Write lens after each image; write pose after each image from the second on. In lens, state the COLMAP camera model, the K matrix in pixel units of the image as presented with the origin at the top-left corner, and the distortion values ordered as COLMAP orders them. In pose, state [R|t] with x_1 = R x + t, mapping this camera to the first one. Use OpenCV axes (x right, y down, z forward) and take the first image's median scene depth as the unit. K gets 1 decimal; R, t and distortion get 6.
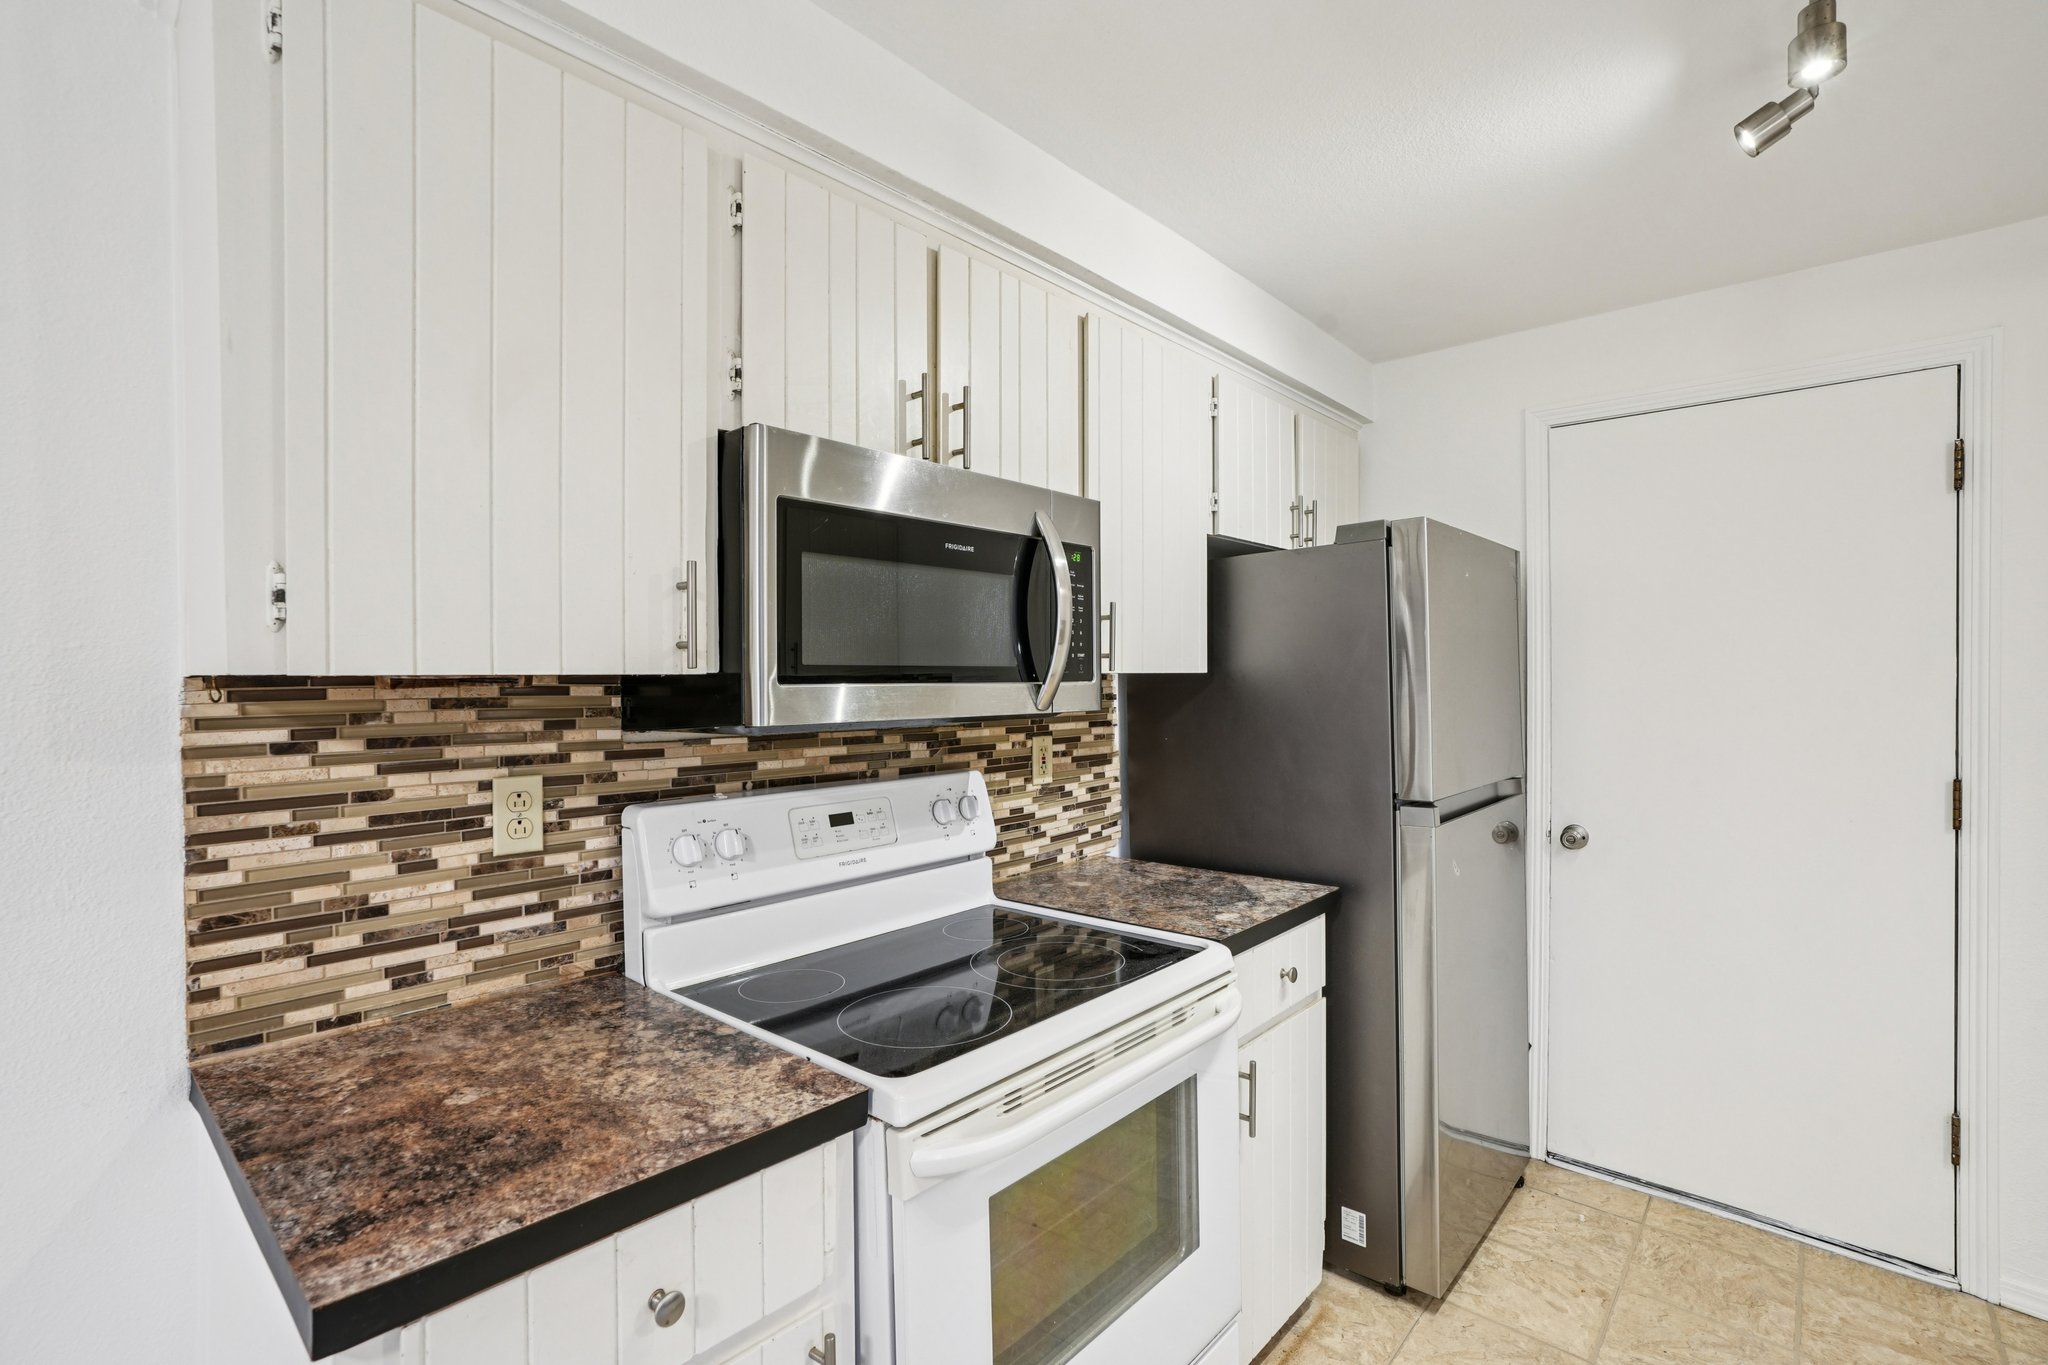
lens RADIAL K [[939.0, 0, 1023.9], [0, 939.0, 685.3], [0, 0, 1]] dist [-0.056141, 0.024333]
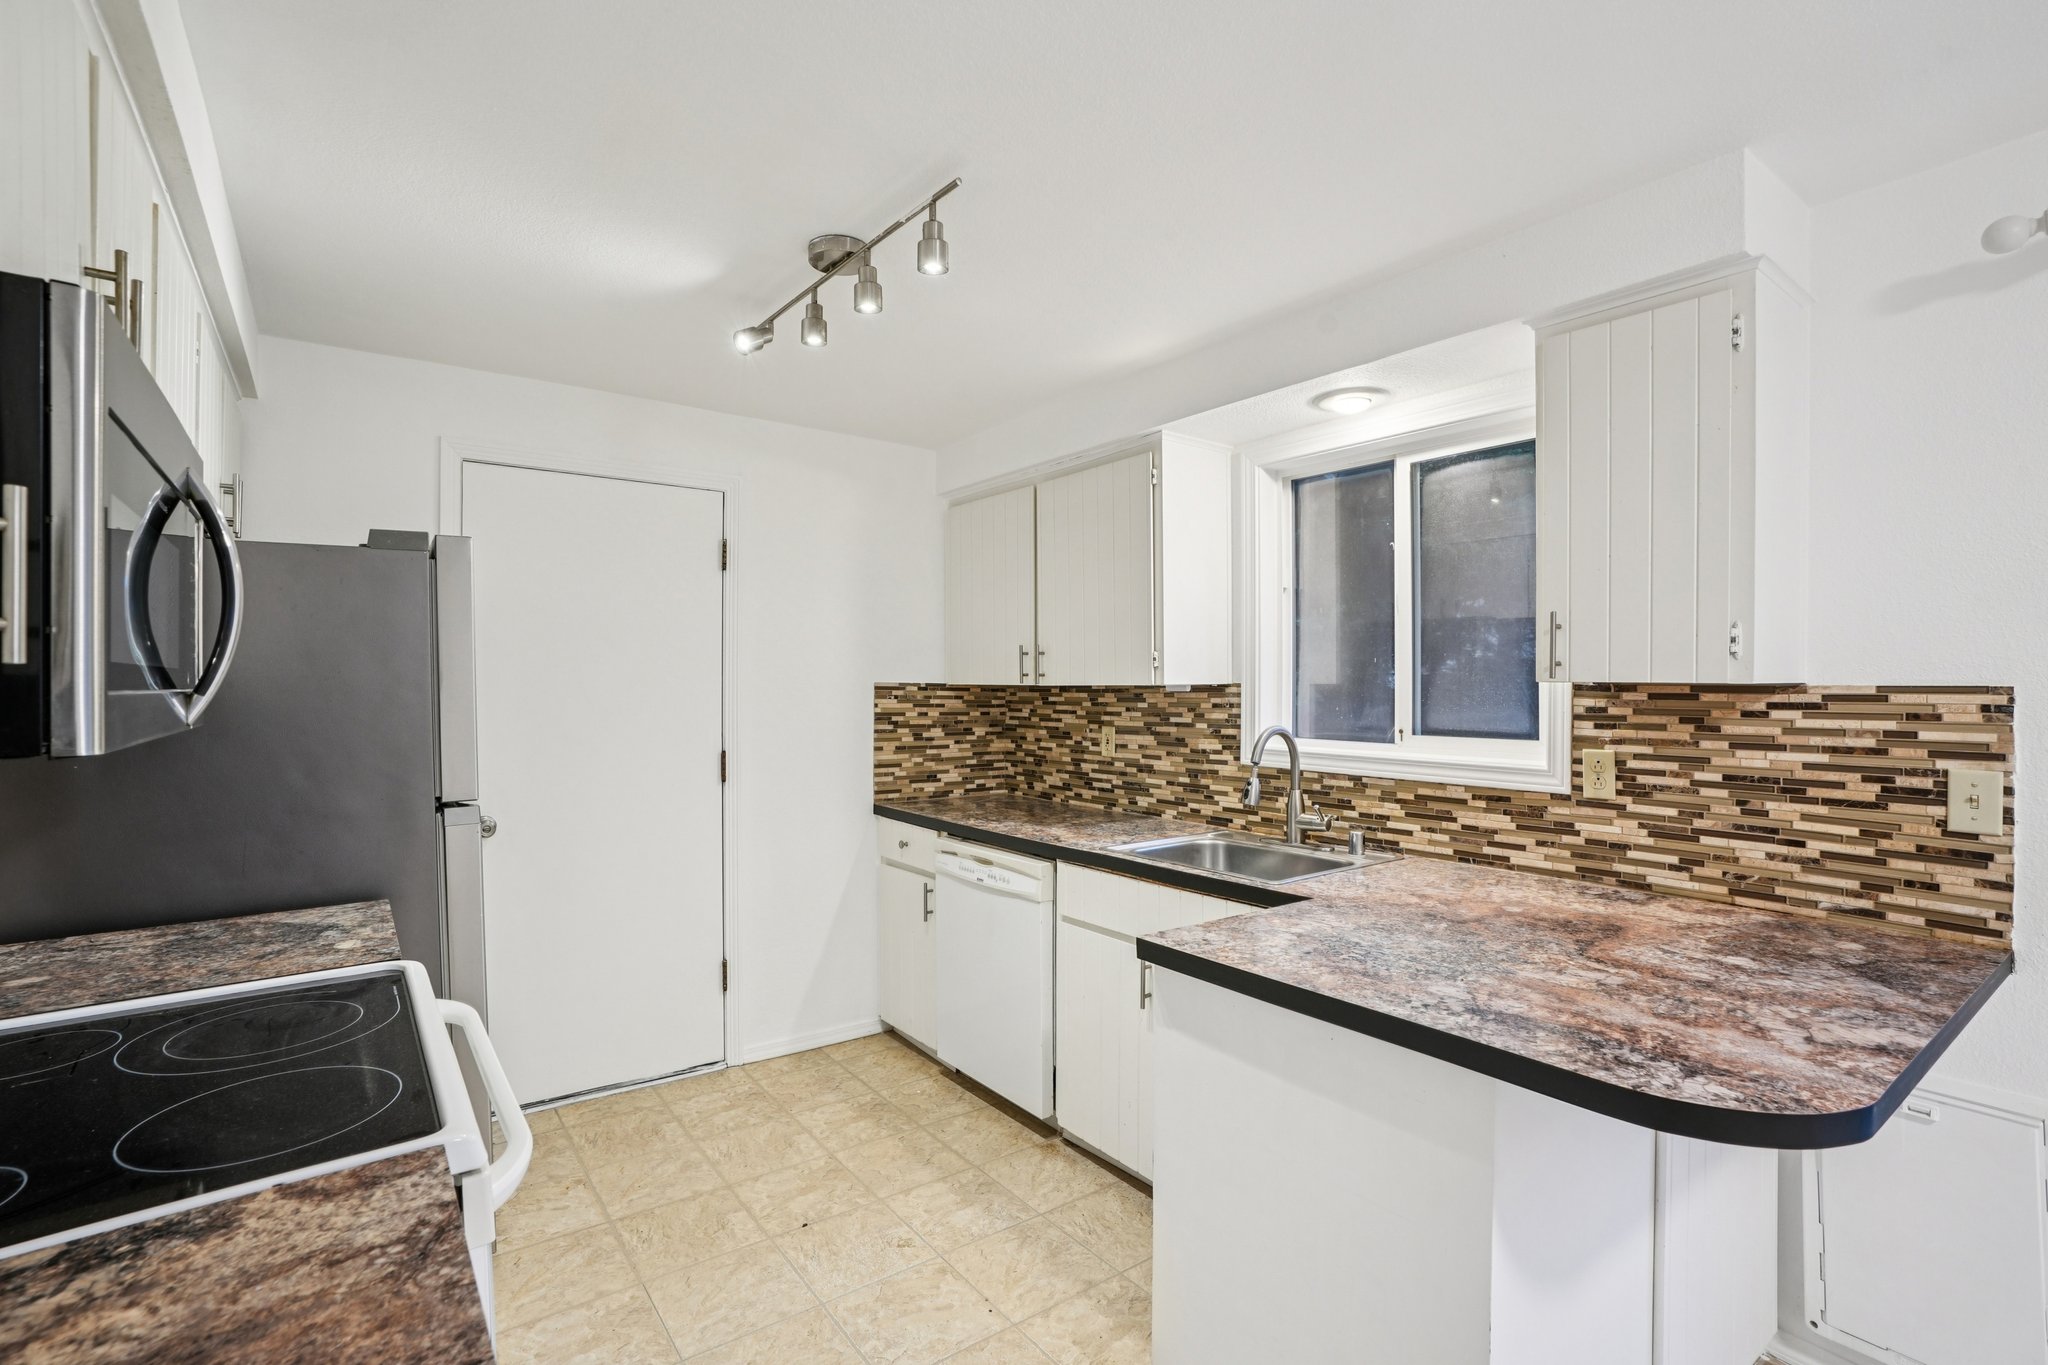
lens RADIAL K [[939.0, 0, 1023.9], [0, 939.0, 685.3], [0, 0, 1]] dist [-0.056141, 0.024333]
pose [[0.209149, 0.002958, 0.977879, -0.622610], [0.008501, 0.999952, -0.004843, 0.001567], [-0.977847, 0.009325, 0.209114, 0.183573]]
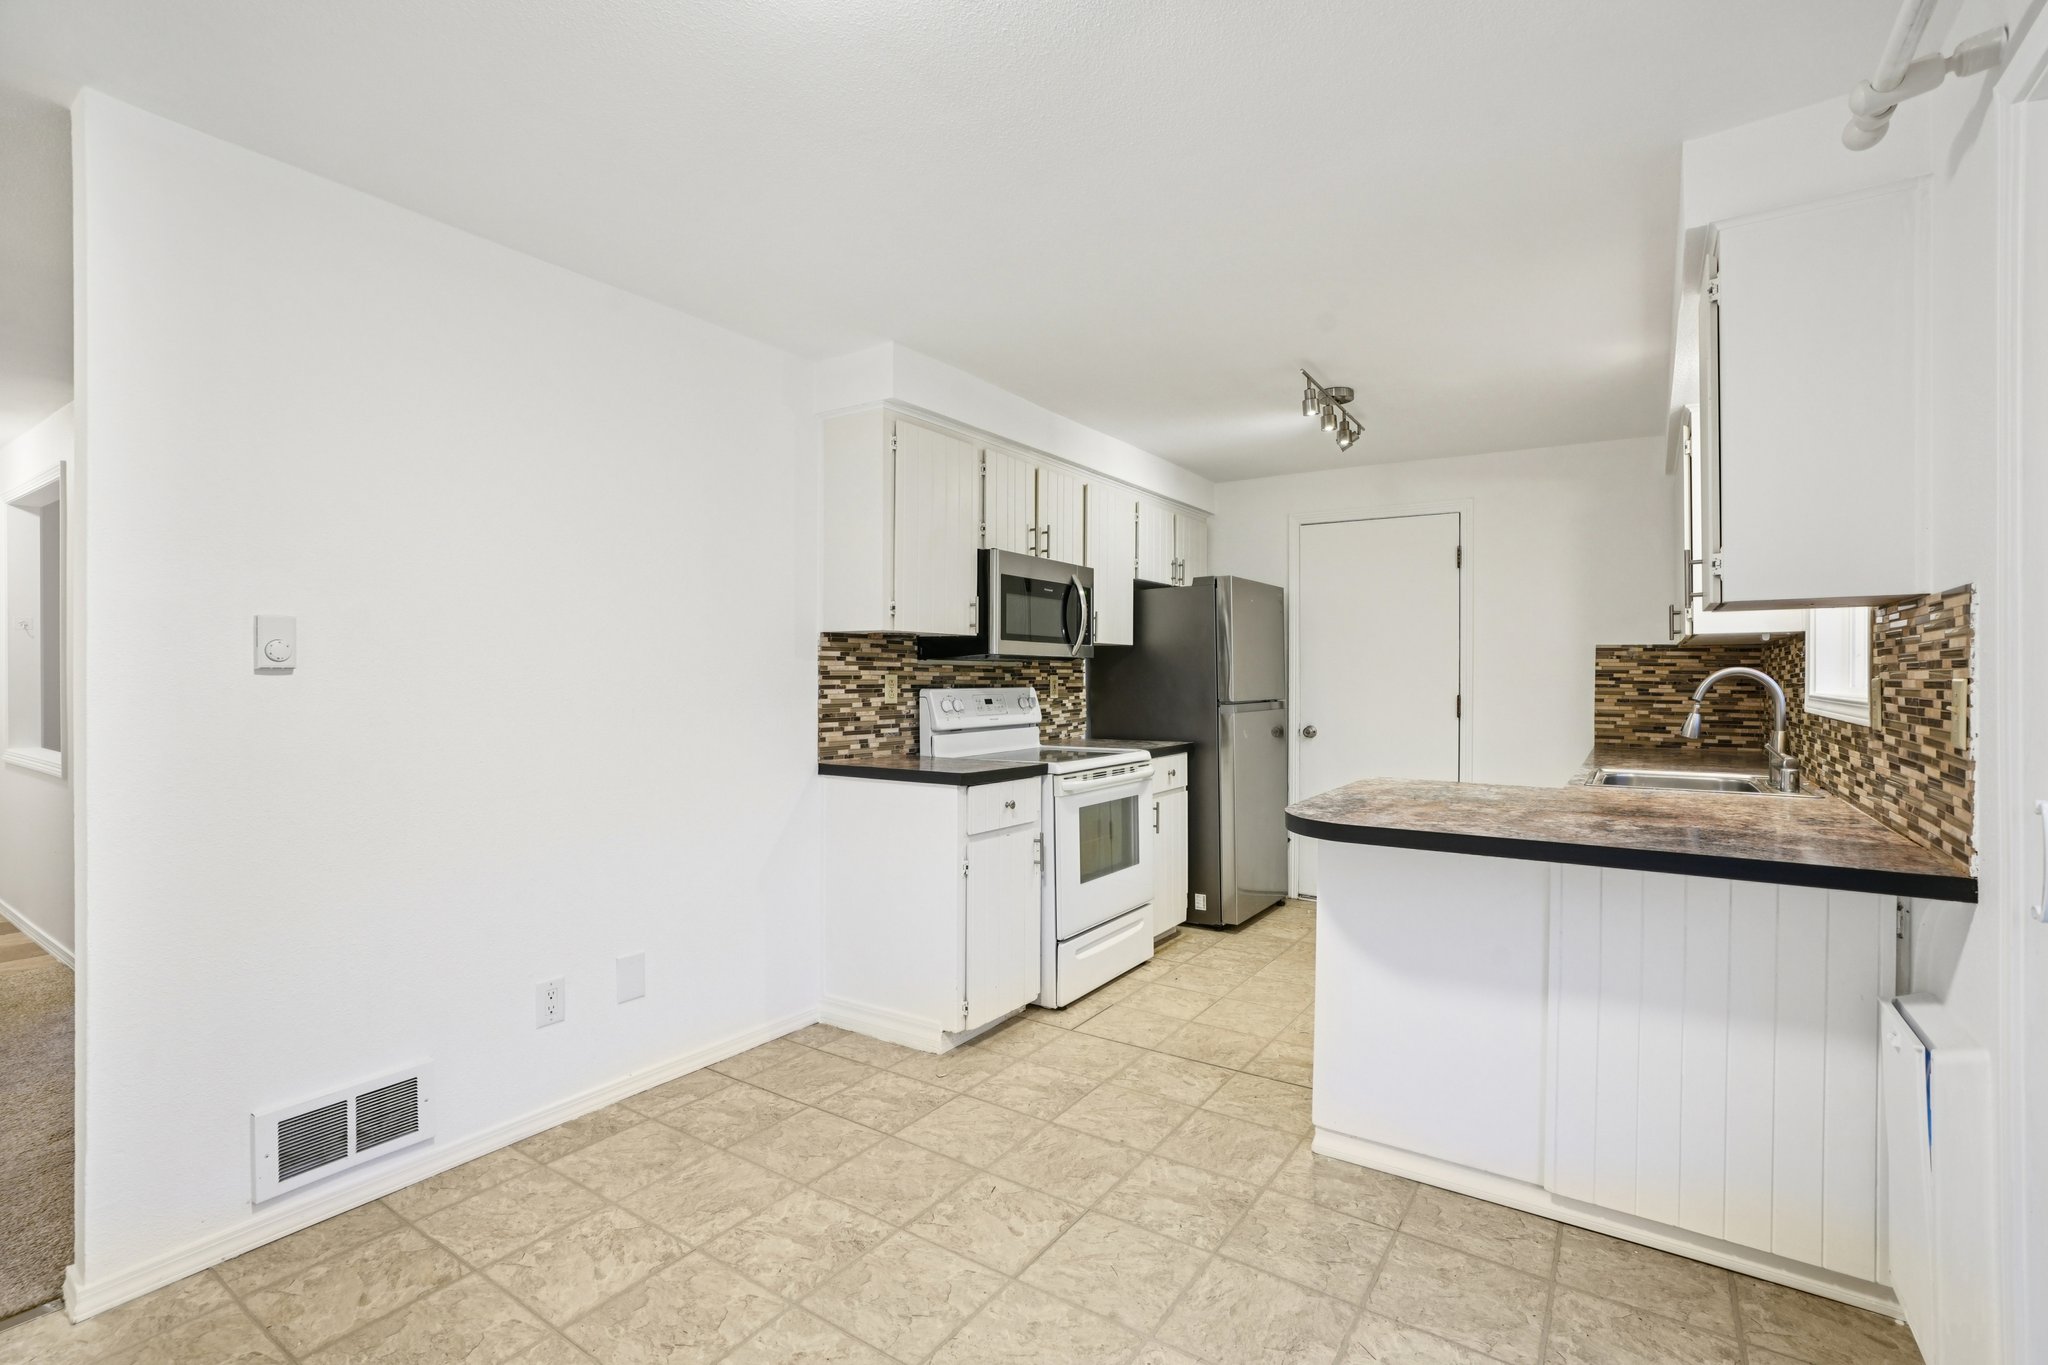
lens RADIAL K [[939.0, 0, 1023.9], [0, 939.0, 685.3], [0, 0, 1]] dist [-0.056141, 0.024333]
pose [[0.991207, 0.005445, 0.132210, -0.467380], [-0.005407, 0.999985, -0.000649, 0.115179], [-0.132211, -0.000072, 0.991222, -1.516630]]
